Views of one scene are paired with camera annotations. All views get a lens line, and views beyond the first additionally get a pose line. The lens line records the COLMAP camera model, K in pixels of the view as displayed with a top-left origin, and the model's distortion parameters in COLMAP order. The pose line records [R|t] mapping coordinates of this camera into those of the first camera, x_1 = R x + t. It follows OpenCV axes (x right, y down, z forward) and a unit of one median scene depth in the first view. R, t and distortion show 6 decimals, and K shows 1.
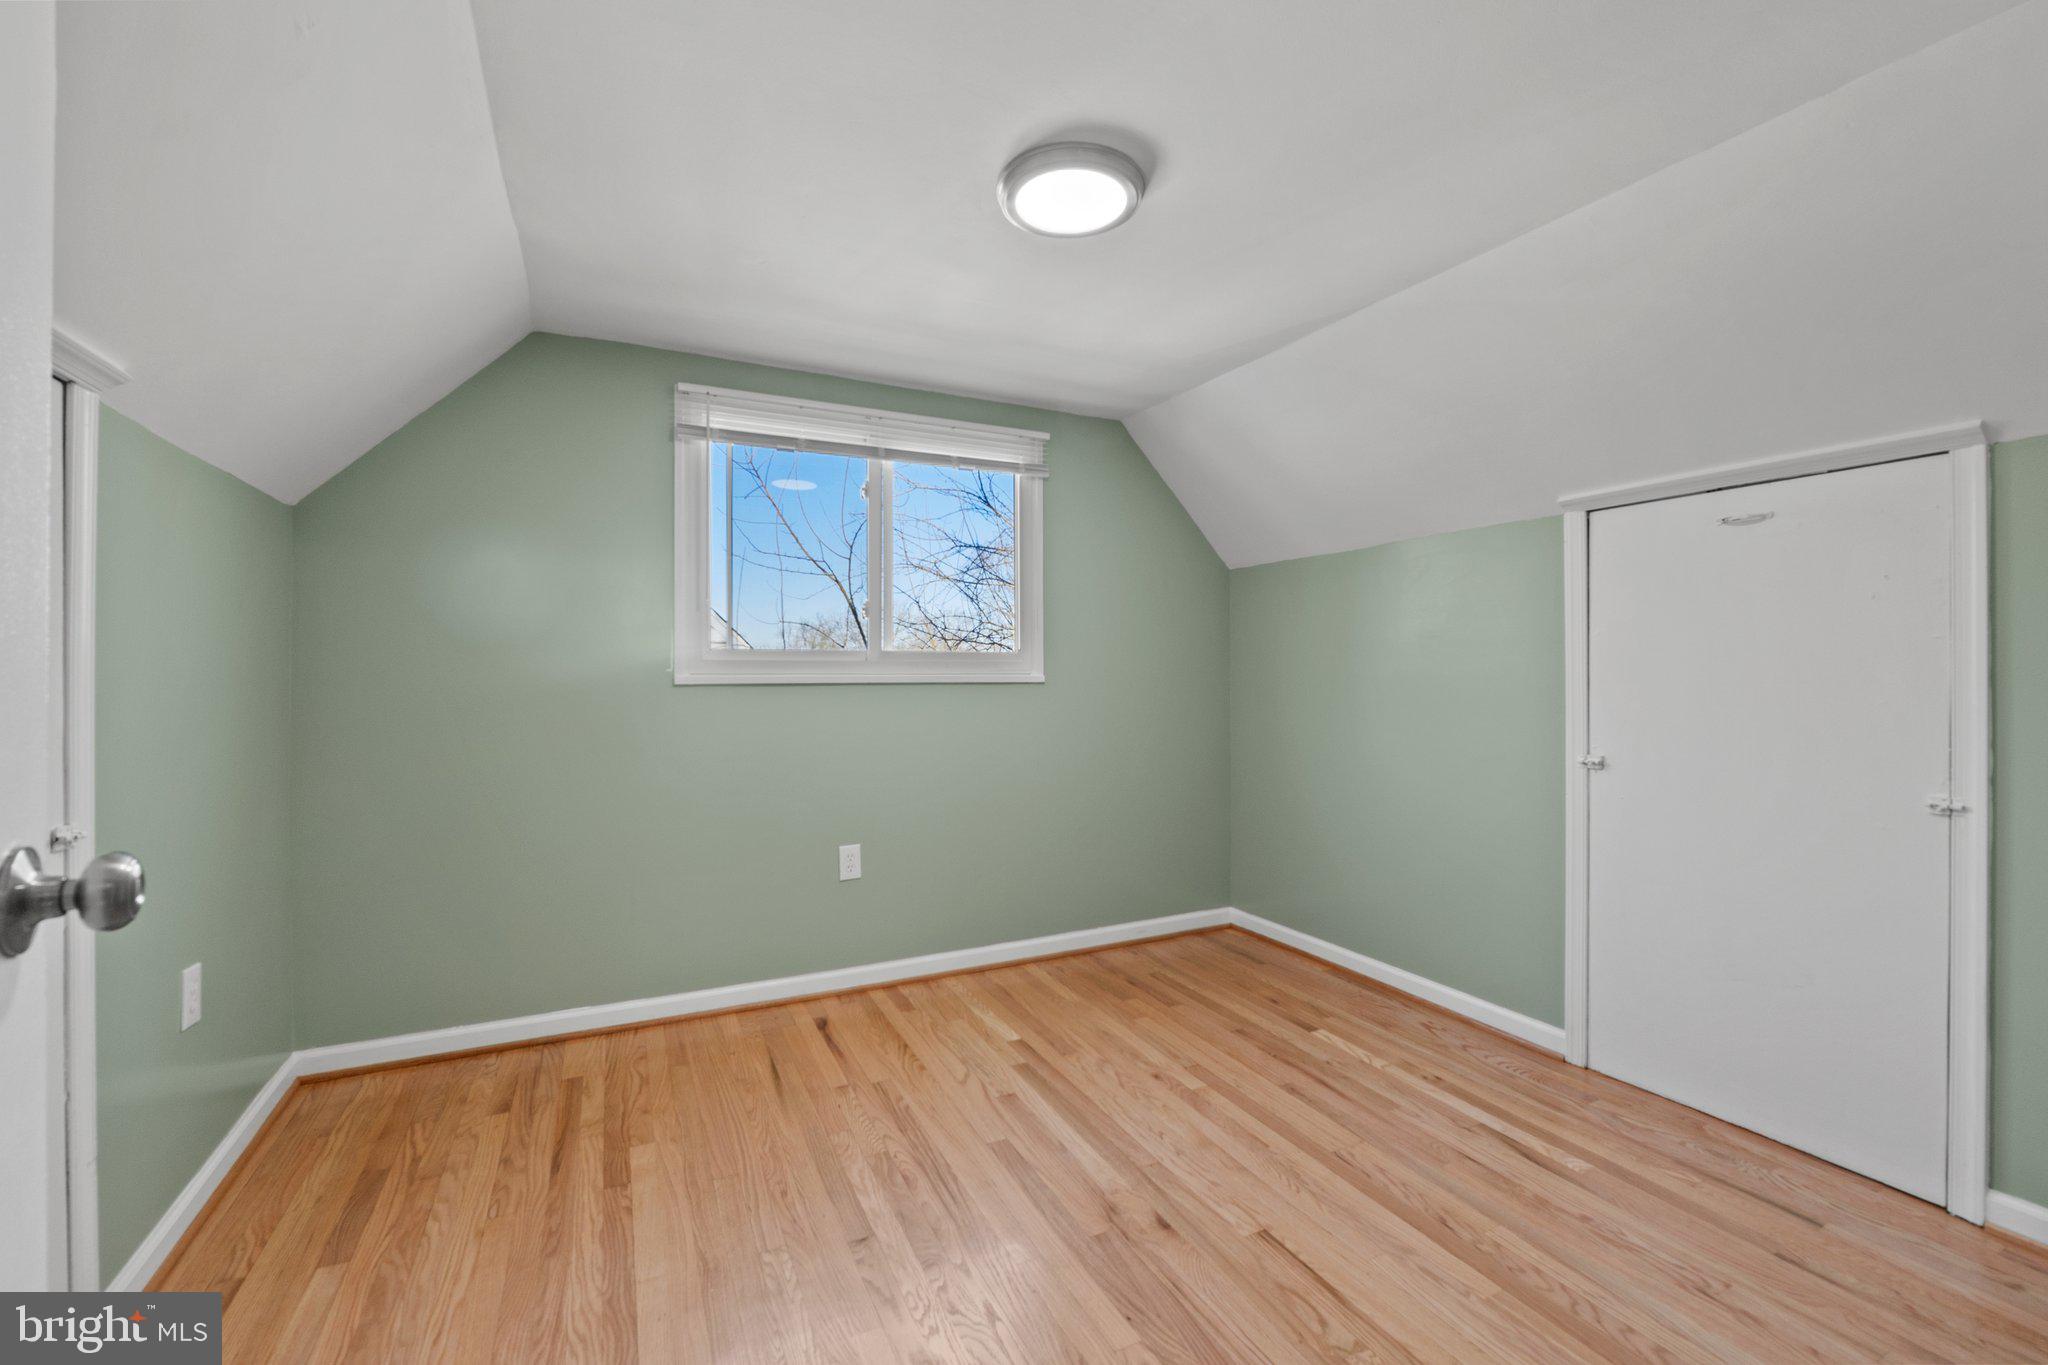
lens RADIAL K [[846.0, 0, 1038.3], [0, 846.0, 667.4], [0, 0, 1]] dist [-0.011381, 0.000043]
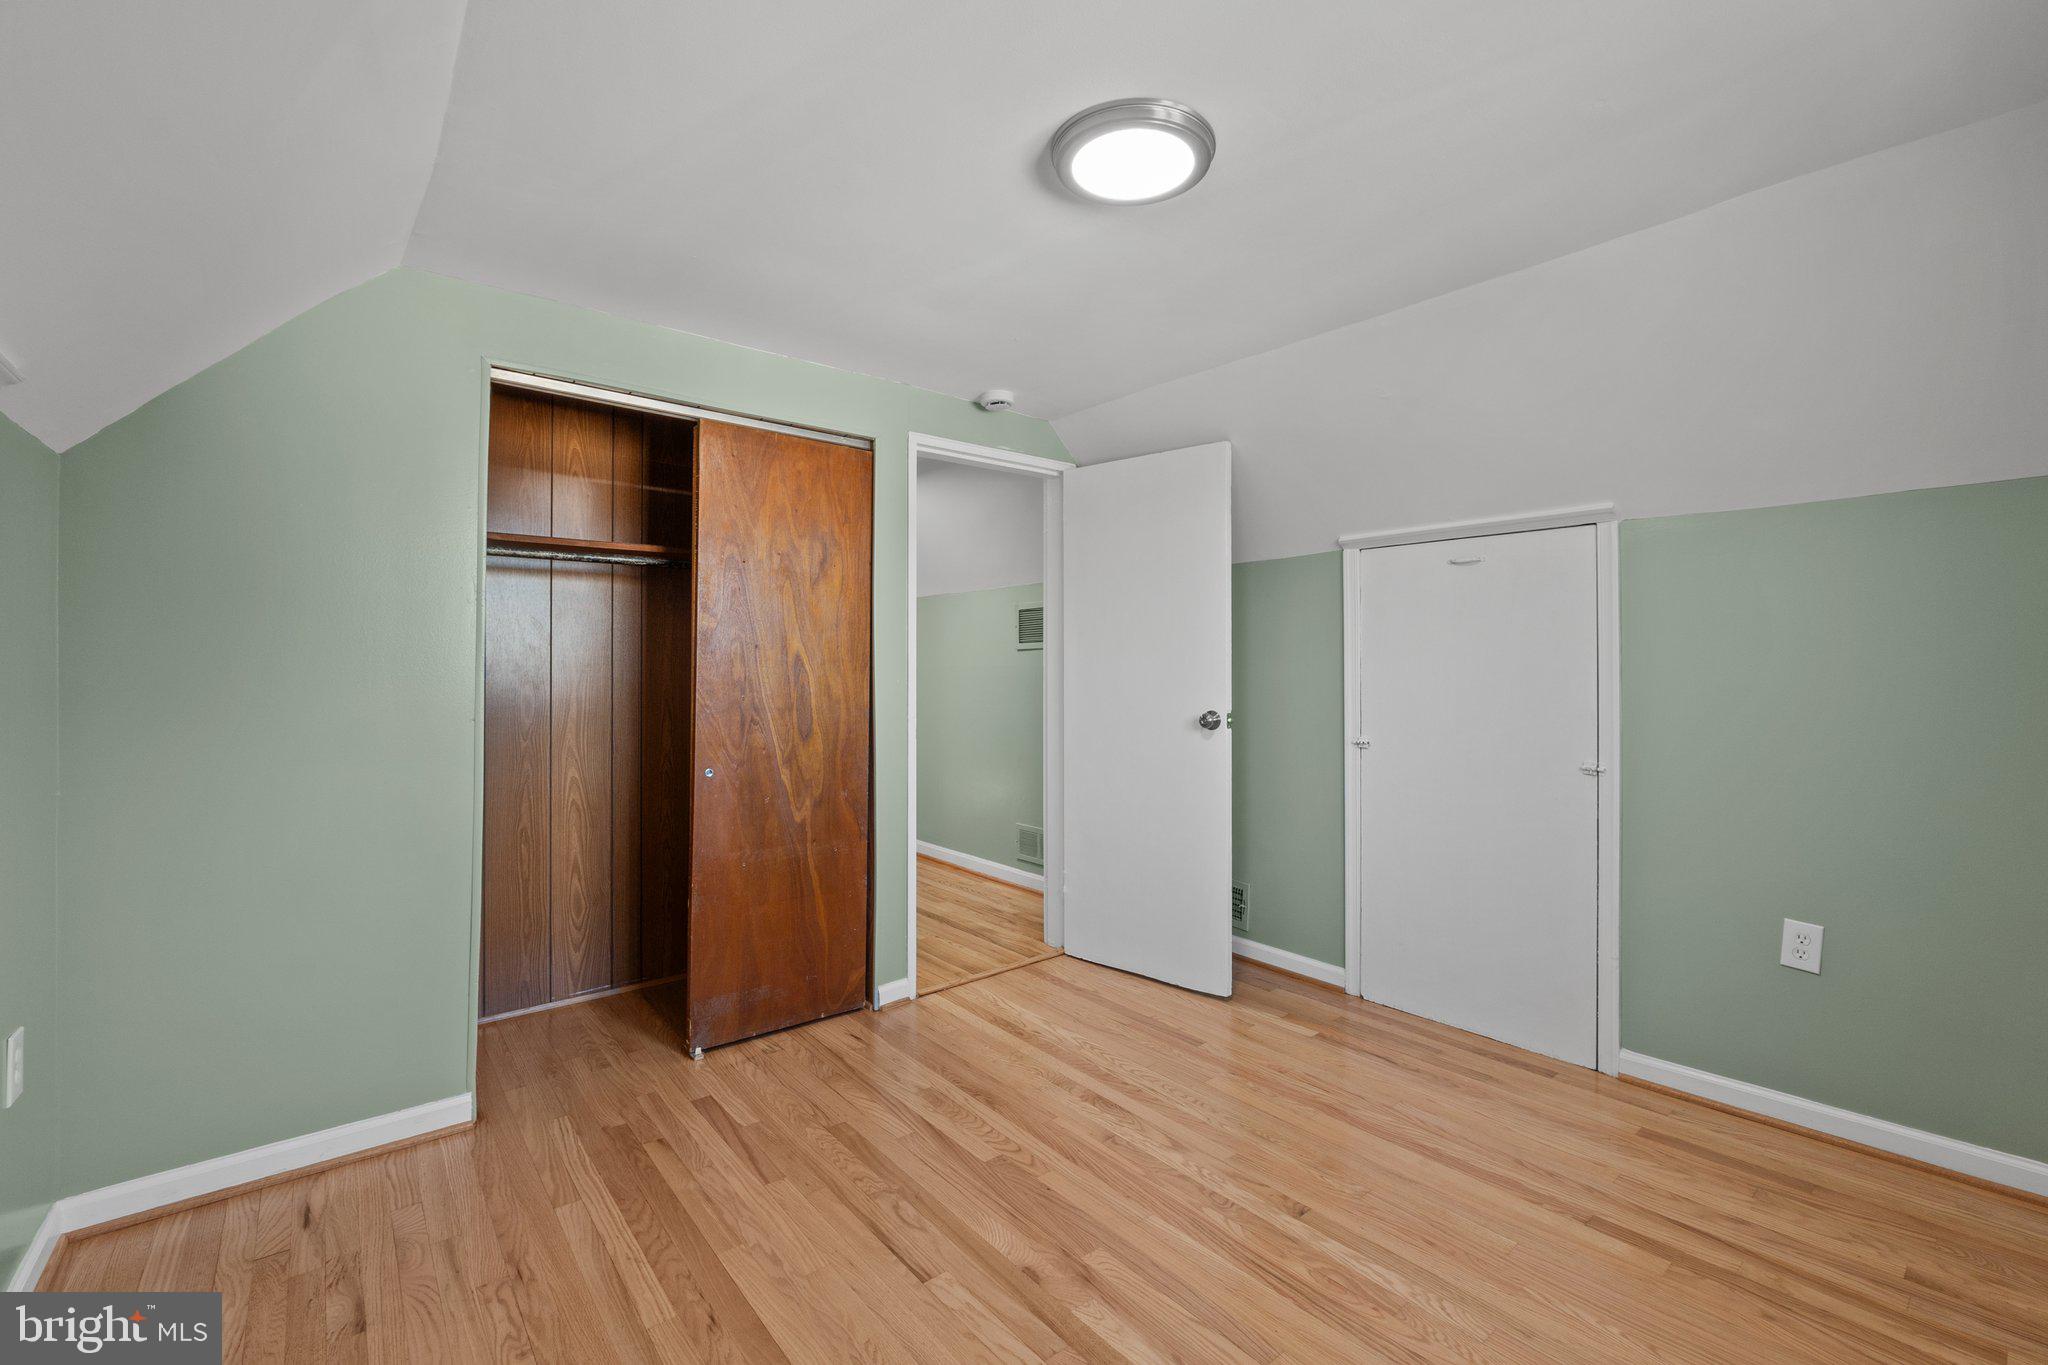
lens RADIAL K [[846.0, 0, 1038.3], [0, 846.0, 667.4], [0, 0, 1]] dist [-0.011381, 0.000043]
pose [[-0.976087, -0.003369, -0.217355, 0.328055], [-0.001317, 0.999953, -0.009583, -0.004326], [0.217377, -0.009067, -0.976046, 1.827514]]
